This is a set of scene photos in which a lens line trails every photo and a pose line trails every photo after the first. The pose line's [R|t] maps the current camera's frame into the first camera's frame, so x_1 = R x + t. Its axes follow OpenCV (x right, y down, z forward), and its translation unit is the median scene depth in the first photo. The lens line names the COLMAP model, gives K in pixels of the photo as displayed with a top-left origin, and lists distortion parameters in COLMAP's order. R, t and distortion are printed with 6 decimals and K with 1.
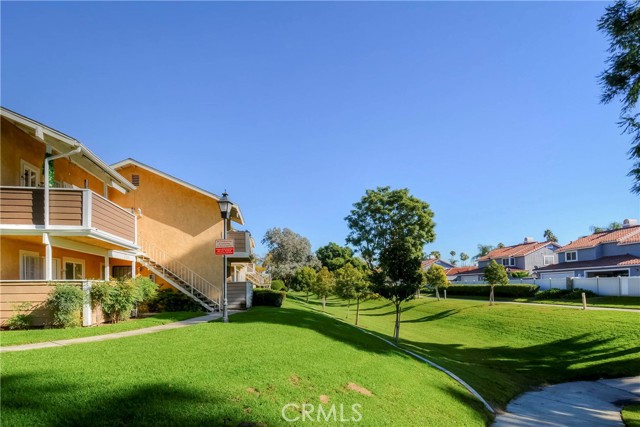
lens RADIAL K [[355.1, 0, 350.9], [0, 355.1, 277.6], [0, 0, 1]] dist [-0.004469, -0.002830]
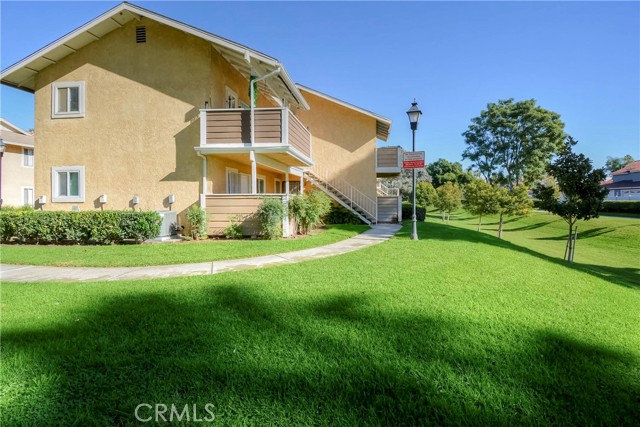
lens RADIAL K [[290.2, 0, 320.2], [0, 290.2, 200.6], [0, 0, 1]] dist [0.021033, -0.023665]
pose [[0.960444, 0.013939, -0.278126, -0.231702], [-0.005197, 0.999470, 0.032146, -0.001113], [0.278426, -0.029429, 0.960007, 0.109721]]
